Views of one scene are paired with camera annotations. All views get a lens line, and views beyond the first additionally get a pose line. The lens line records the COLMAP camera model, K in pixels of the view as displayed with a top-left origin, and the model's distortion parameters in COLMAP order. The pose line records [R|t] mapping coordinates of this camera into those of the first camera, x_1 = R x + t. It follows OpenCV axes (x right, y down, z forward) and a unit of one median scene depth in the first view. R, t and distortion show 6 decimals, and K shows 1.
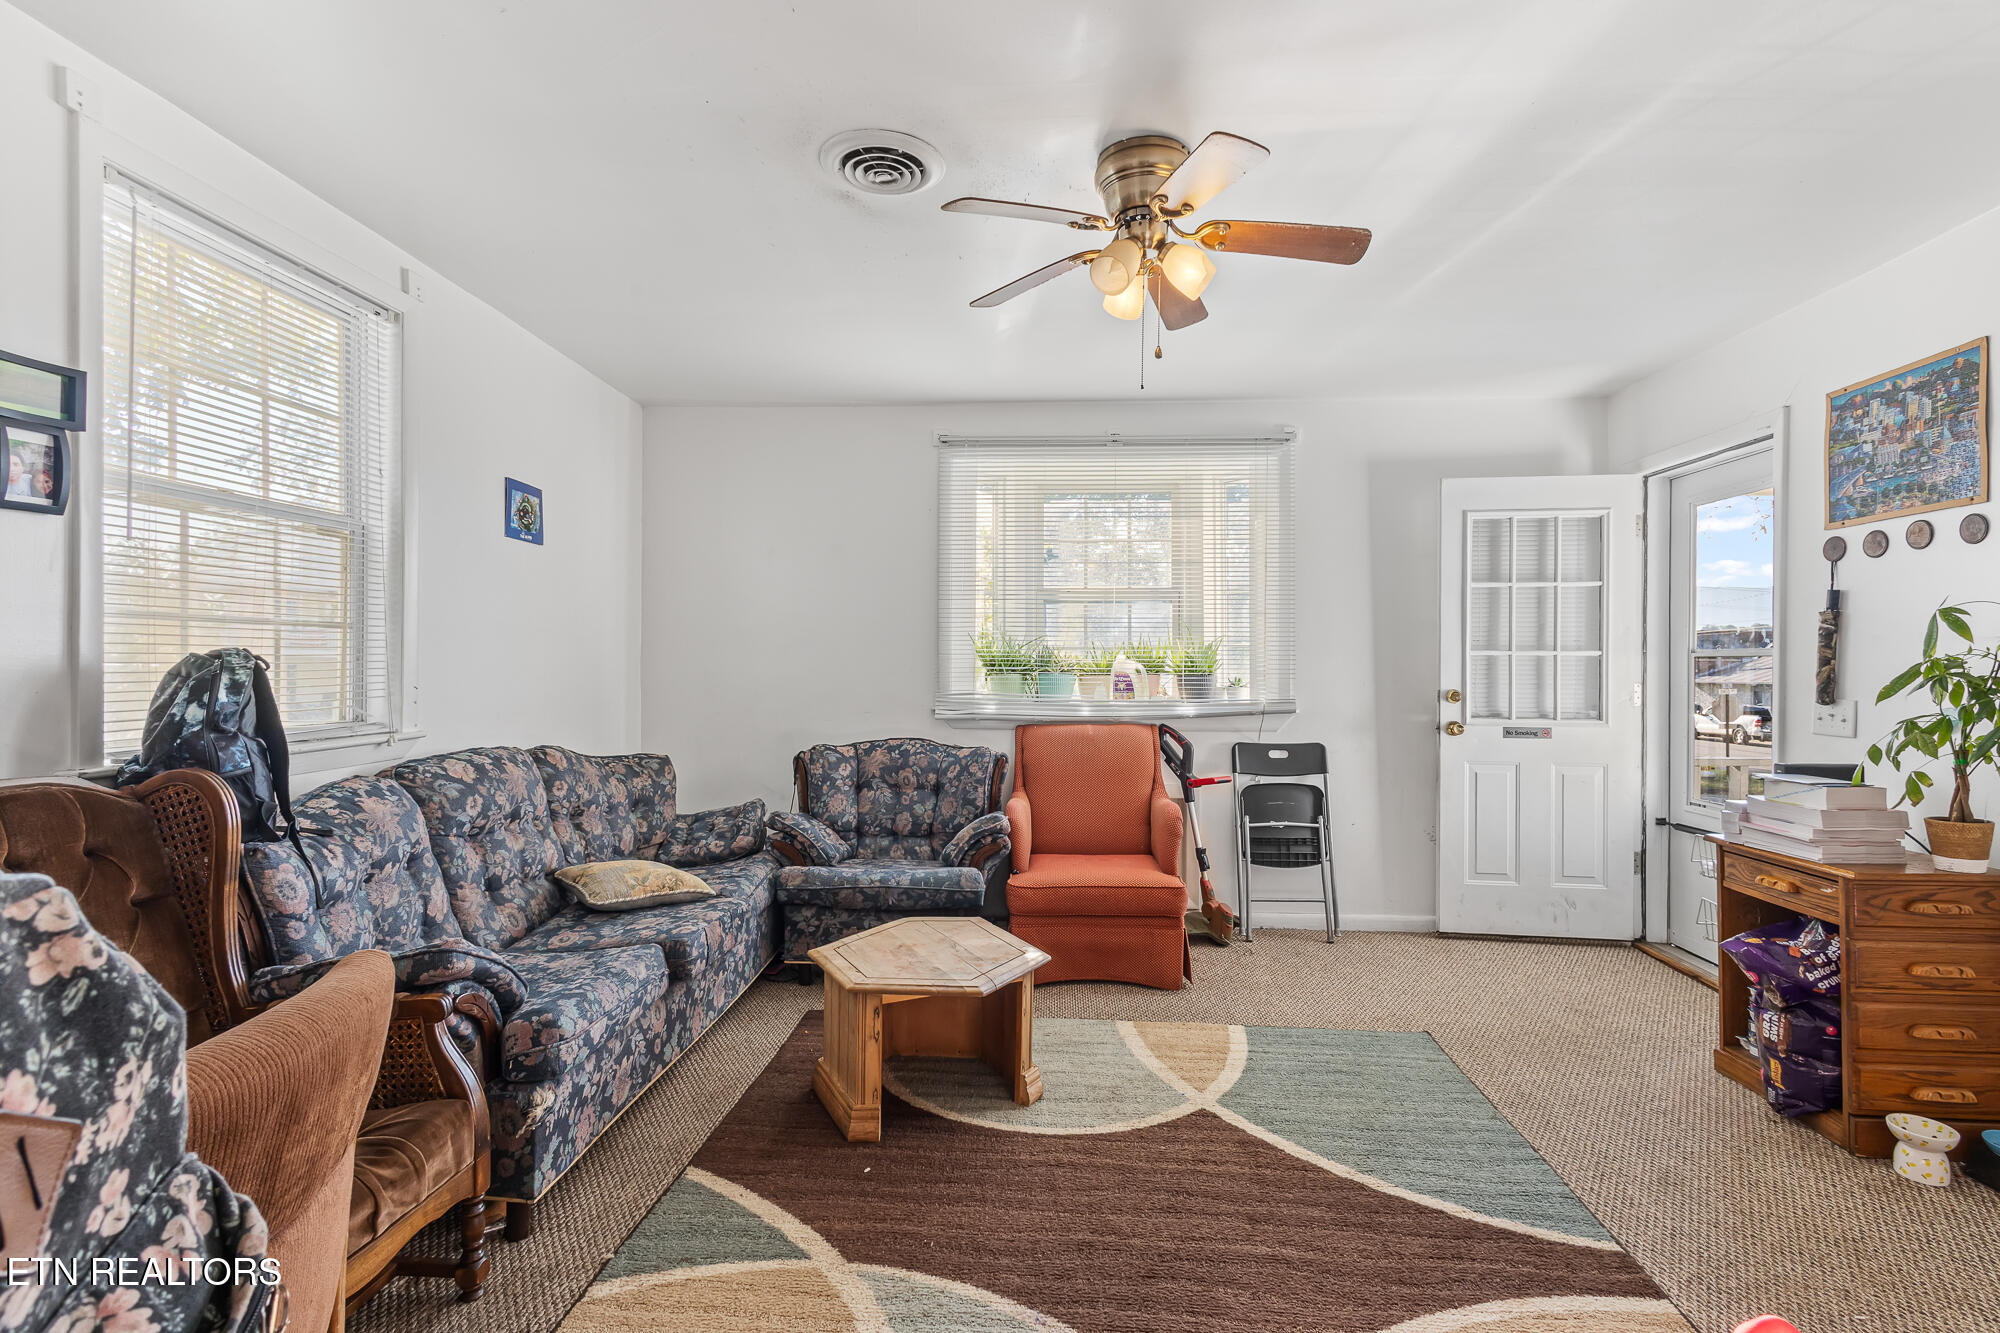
lens RADIAL K [[921.4, 0, 1005.9], [0, 921.4, 665.4], [0, 0, 1]] dist [0.003391, -0.000168]
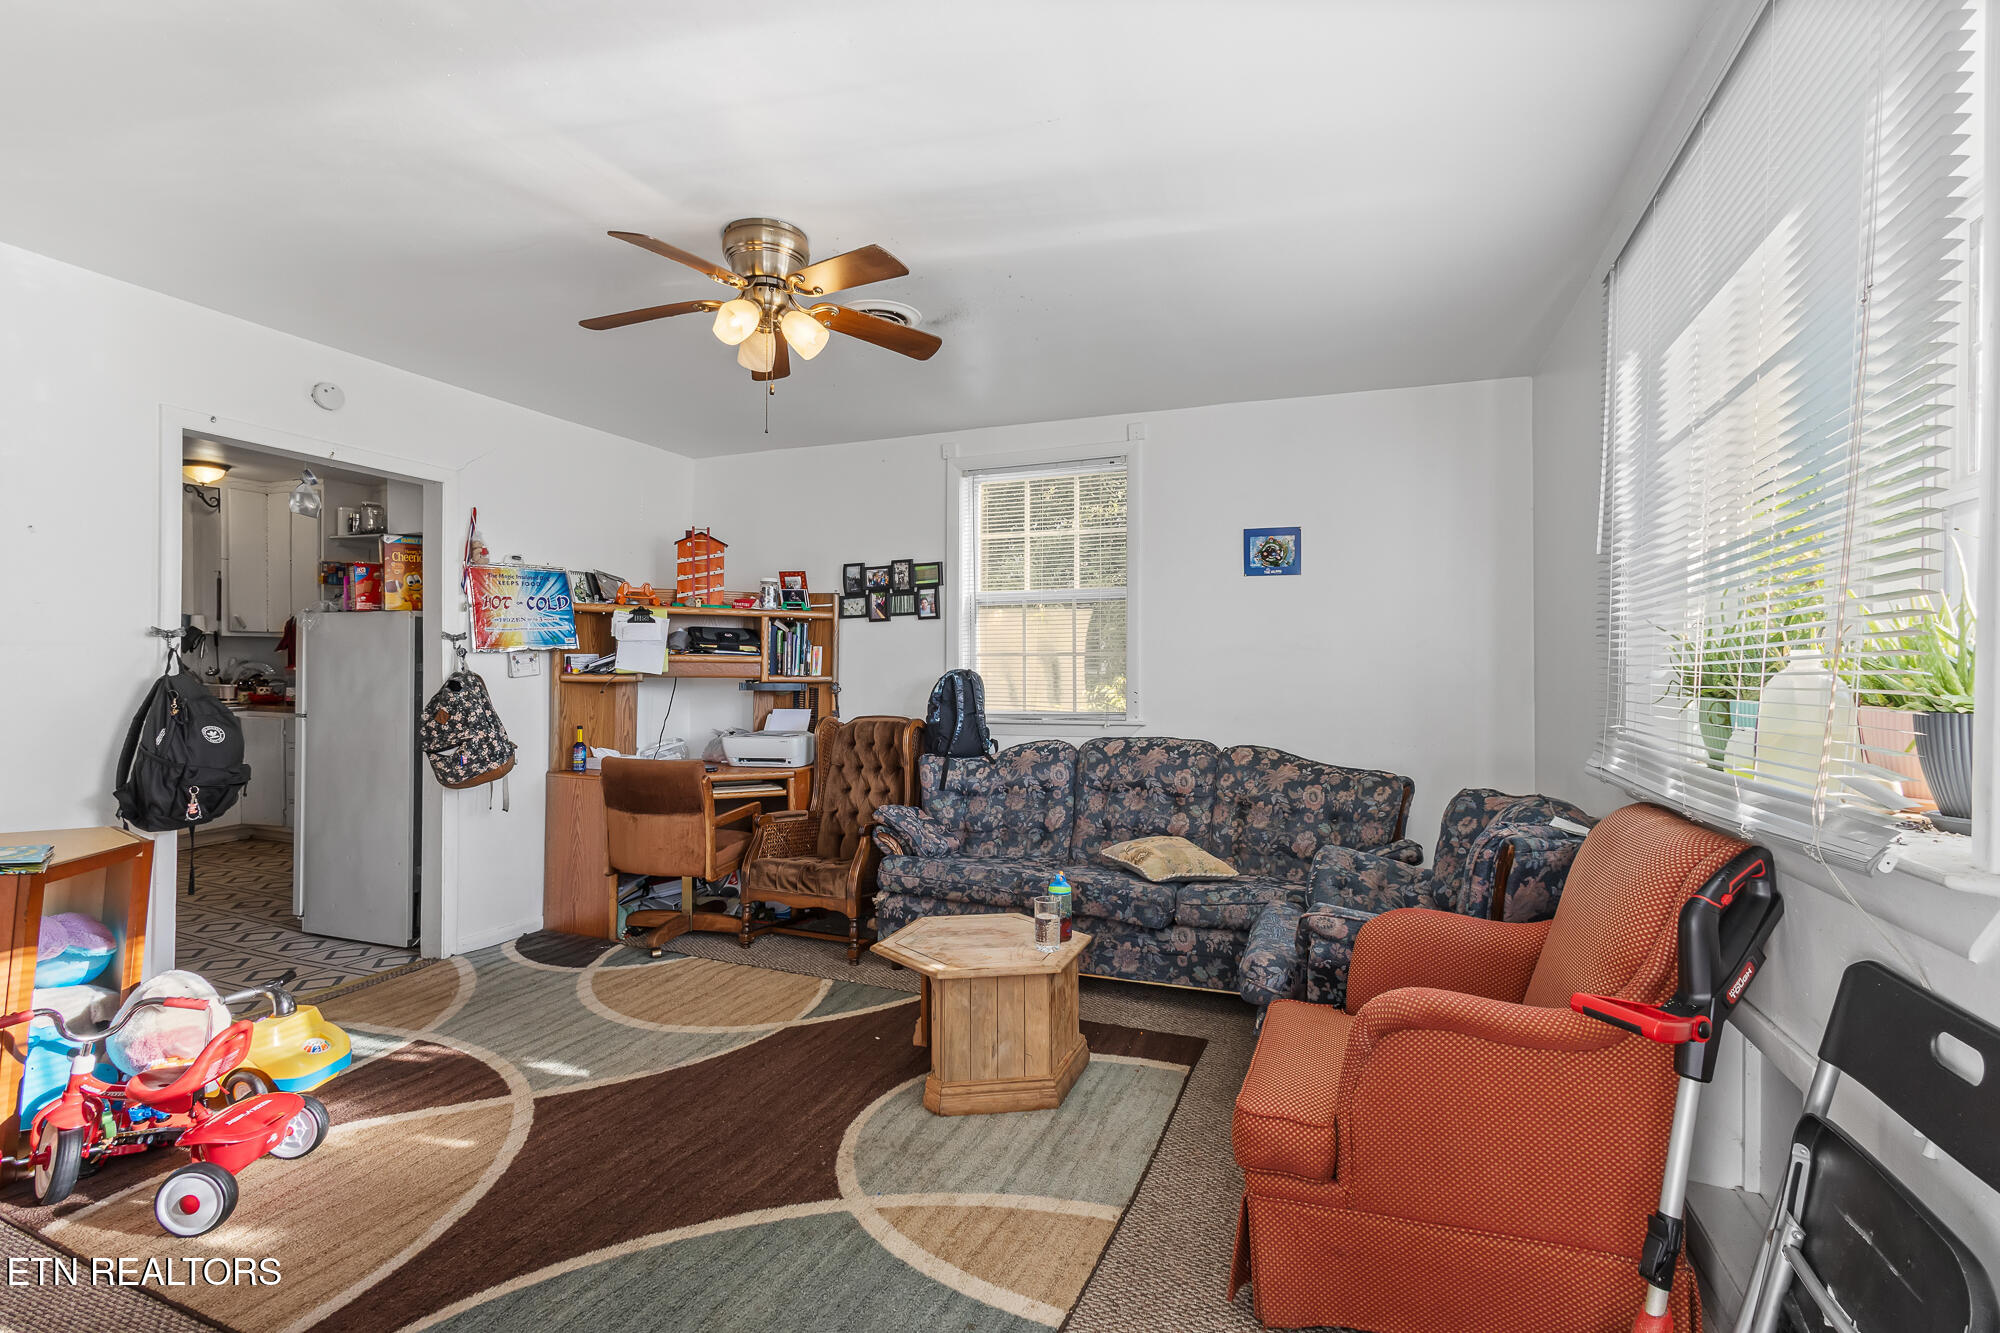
lens RADIAL K [[921.4, 0, 1004.3], [0, 921.4, 670.8], [0, 0, 1]] dist [0.003391, -0.000168]
pose [[-0.307916, -0.011770, -0.951341, 0.896294], [-0.007143, 0.999924, -0.010059, 0.004577], [0.951387, 0.003698, -0.307977, 1.283951]]
